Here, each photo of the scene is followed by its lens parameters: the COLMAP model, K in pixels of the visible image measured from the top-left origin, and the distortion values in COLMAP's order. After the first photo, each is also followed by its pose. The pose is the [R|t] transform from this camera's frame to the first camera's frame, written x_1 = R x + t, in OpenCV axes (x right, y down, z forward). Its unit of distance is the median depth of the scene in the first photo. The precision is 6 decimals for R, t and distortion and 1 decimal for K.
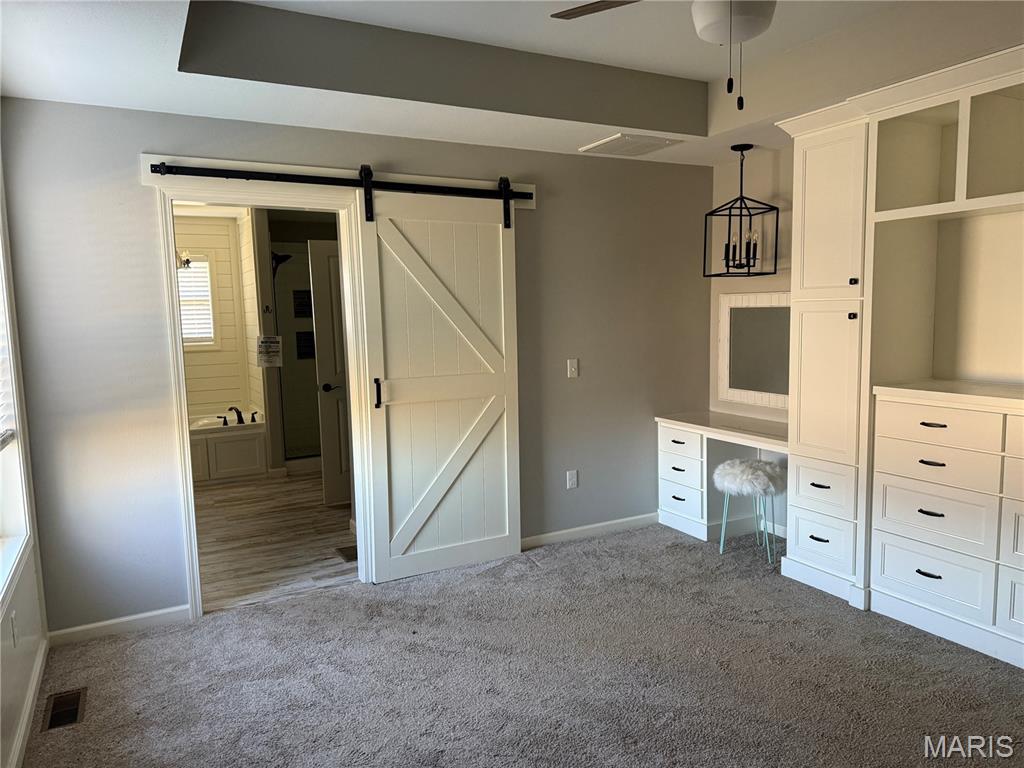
lens RADIAL K [[712.5, 0, 532.8], [0, 712.5, 385.3], [0, 0, 1]] dist [0.055340, -0.047693]
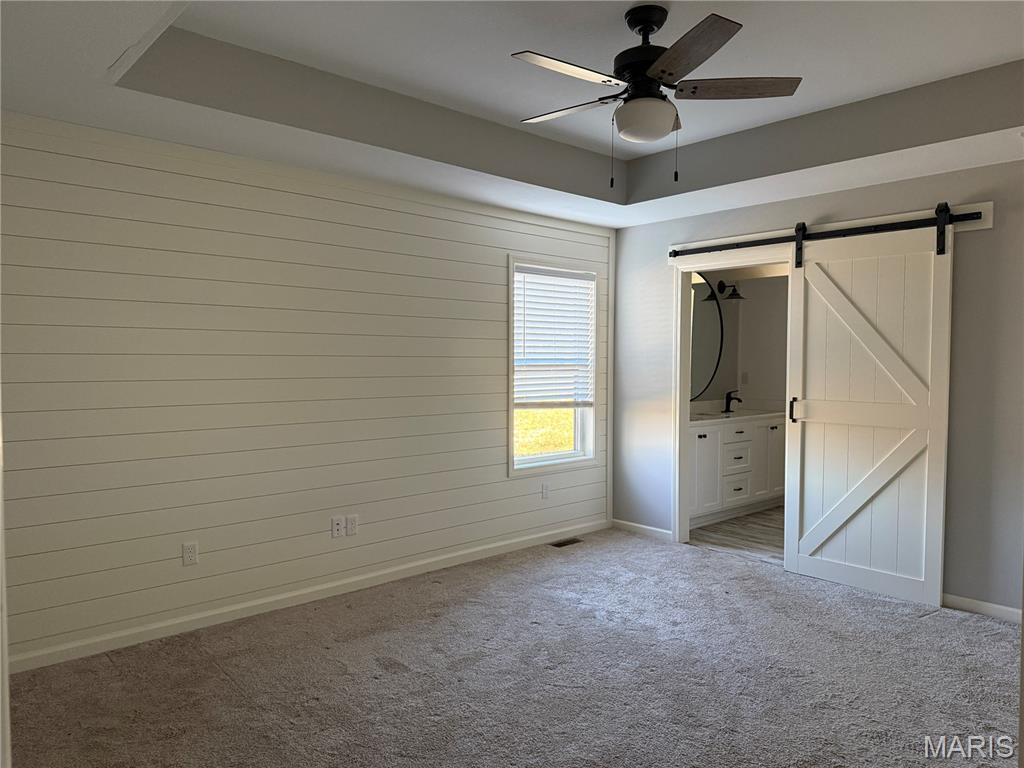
lens RADIAL K [[712.5, 0, 521.1], [0, 712.5, 381.8], [0, 0, 1]] dist [0.055340, -0.047693]
pose [[0.233426, 0.050938, -0.971039, 0.820380], [-0.118185, 0.992710, 0.023664, -0.009457], [0.965165, 0.109239, 0.237745, 0.264482]]
